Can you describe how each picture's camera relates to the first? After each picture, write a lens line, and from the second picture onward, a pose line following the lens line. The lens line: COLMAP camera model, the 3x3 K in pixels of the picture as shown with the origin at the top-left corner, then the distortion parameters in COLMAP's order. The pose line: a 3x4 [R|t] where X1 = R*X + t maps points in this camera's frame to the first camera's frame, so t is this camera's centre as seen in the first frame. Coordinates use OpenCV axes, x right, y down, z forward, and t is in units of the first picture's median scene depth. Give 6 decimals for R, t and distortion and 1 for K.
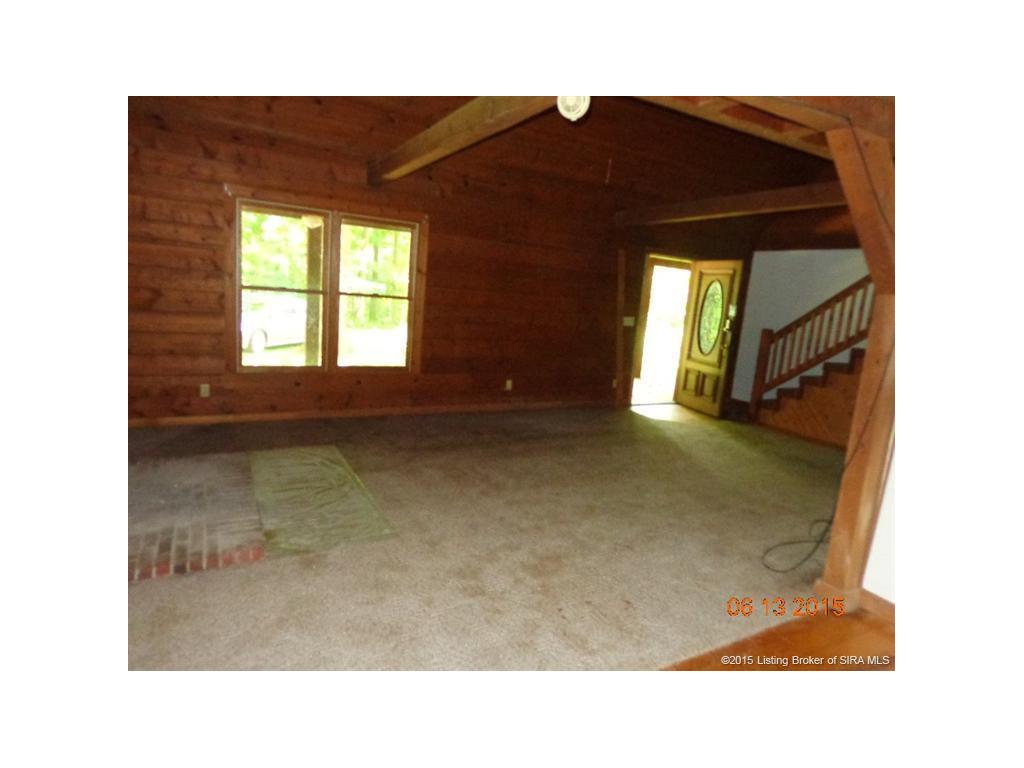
lens RADIAL K [[539.5, 0, 518.9], [0, 539.5, 389.4], [0, 0, 1]] dist [0.004433, 0.006895]
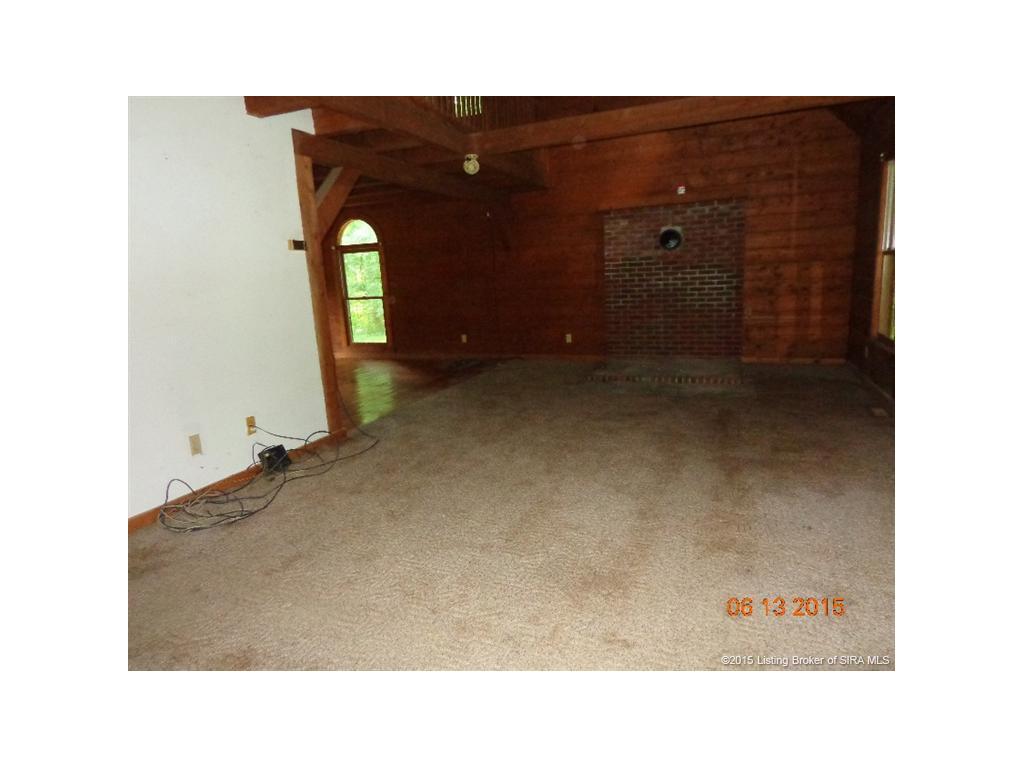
lens RADIAL K [[539.5, 0, 513.5], [0, 539.5, 376.8], [0, 0, 1]] dist [0.004433, 0.006895]
pose [[-0.790935, 0.072488, -0.607591, 0.683460], [-0.124541, 0.953104, 0.275832, -0.172997], [0.599092, 0.293835, -0.744816, 1.500778]]
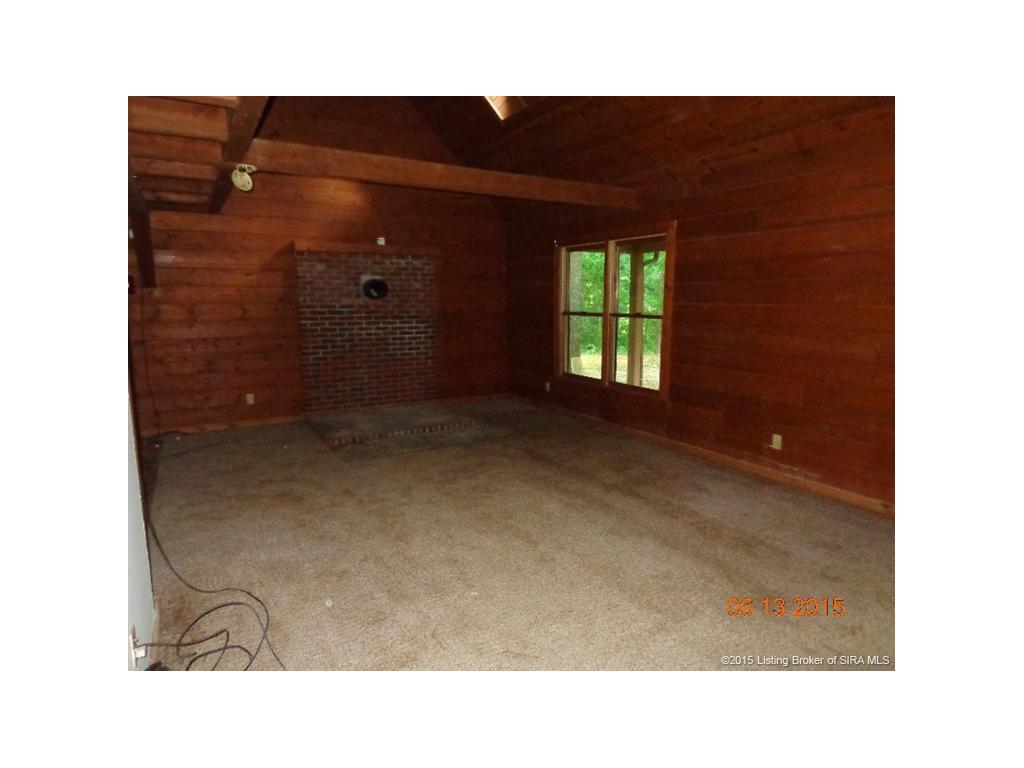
lens RADIAL K [[539.5, 0, 512.4], [0, 539.5, 385.4], [0, 0, 1]] dist [0.004433, 0.006895]
pose [[0.019925, 0.078730, -0.996697, 0.886303], [-0.174706, 0.981831, 0.074063, -0.096968], [0.984419, 0.172653, 0.033317, 0.927472]]
